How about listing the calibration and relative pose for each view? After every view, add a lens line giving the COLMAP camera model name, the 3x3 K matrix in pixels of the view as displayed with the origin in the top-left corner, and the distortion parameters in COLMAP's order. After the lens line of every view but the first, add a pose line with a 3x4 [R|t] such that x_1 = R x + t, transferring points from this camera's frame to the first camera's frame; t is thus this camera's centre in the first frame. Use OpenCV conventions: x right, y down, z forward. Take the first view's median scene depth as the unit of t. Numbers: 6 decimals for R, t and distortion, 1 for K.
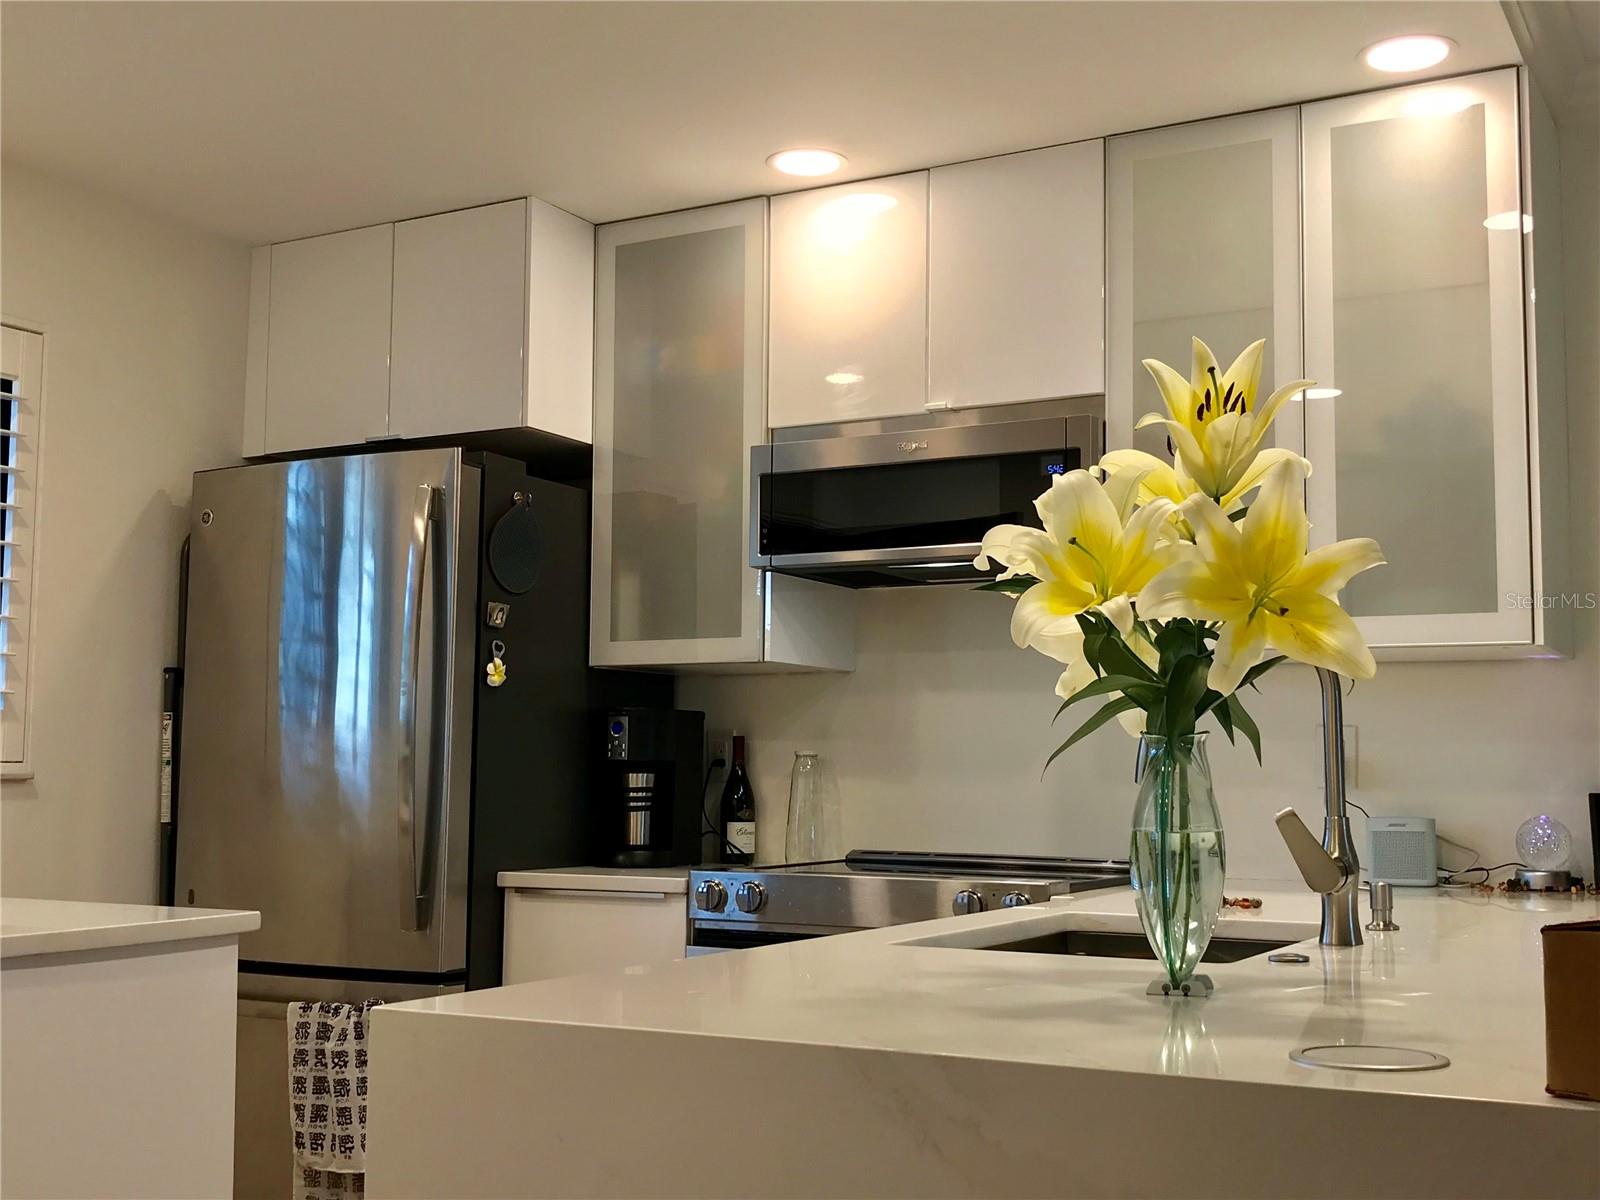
lens RADIAL K [[1810.7, 0, 800.0], [0, 1810.7, 600.0], [0, 0, 1]] dist [0.148235, -0.399995]
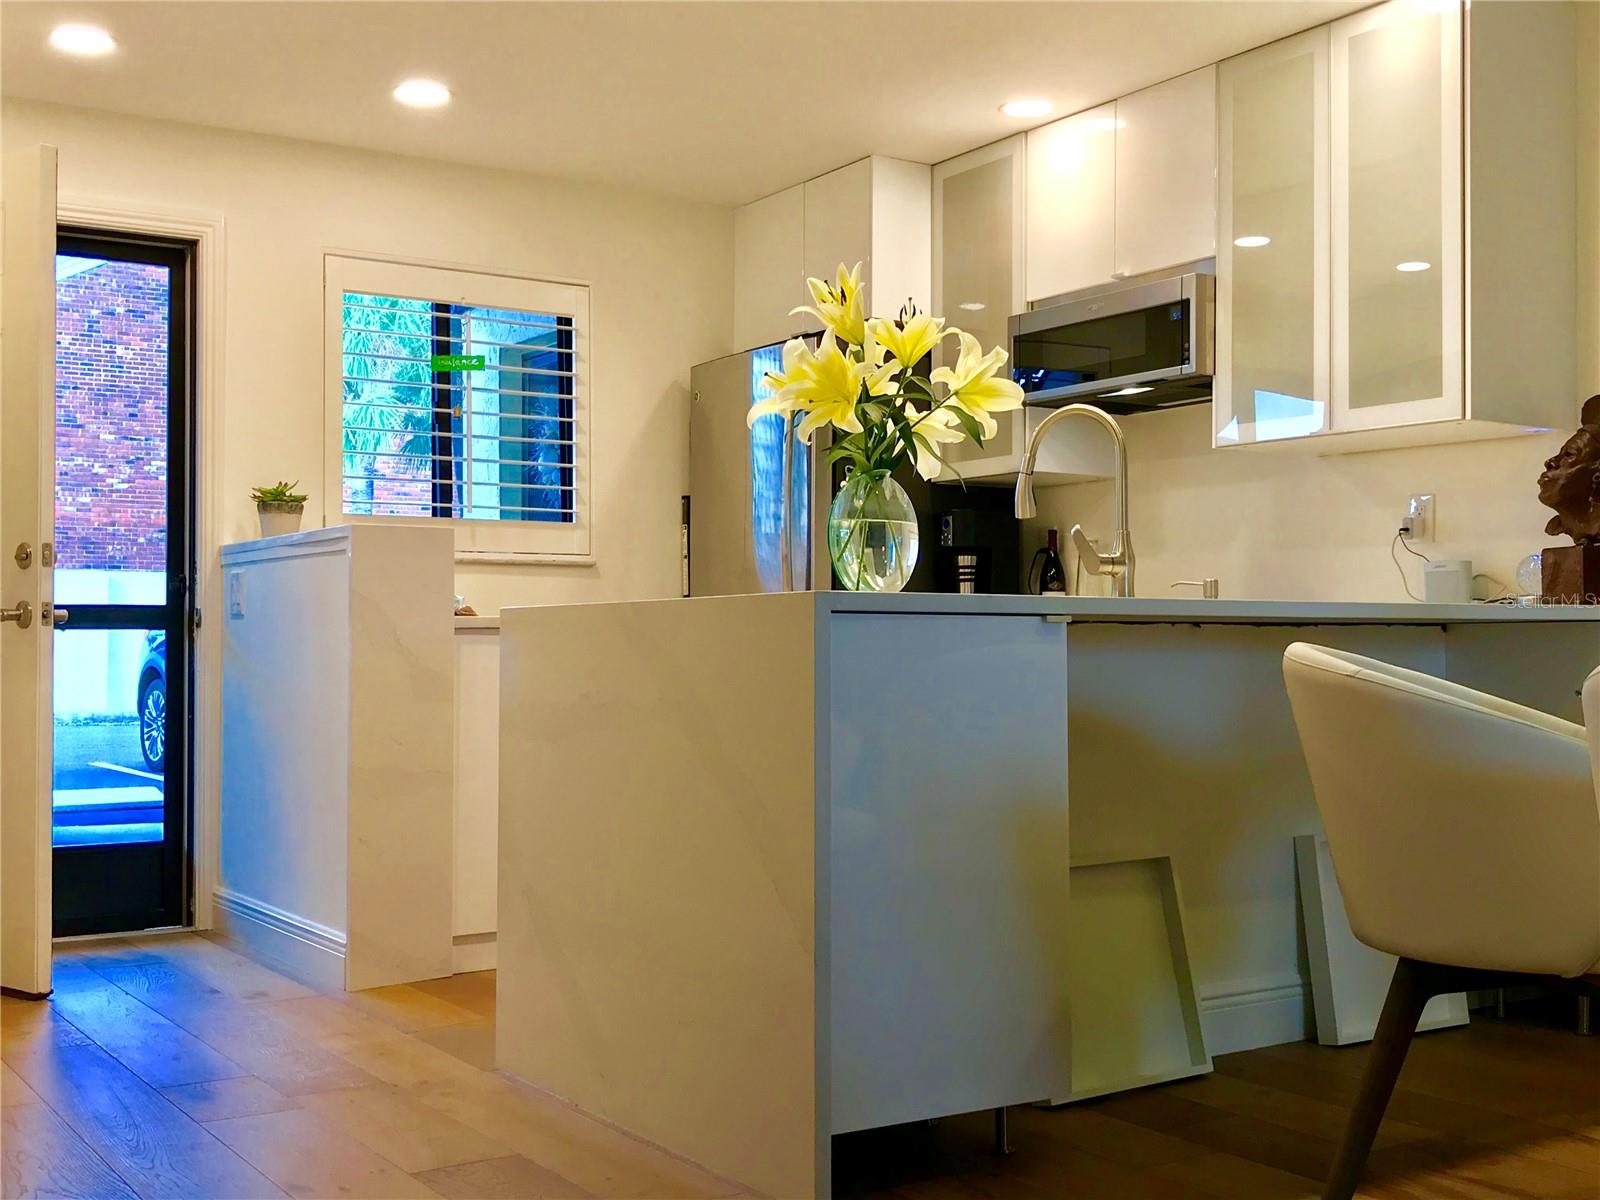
lens RADIAL K [[1810.7, 0, 800.0], [0, 1810.7, 600.0], [0, 0, 1]] dist [0.148235, -0.399995]
pose [[0.888185, -0.017795, -0.459142, 0.463035], [0.049911, 0.997074, 0.057907, 0.043027], [0.456768, -0.074348, 0.886474, -0.329972]]
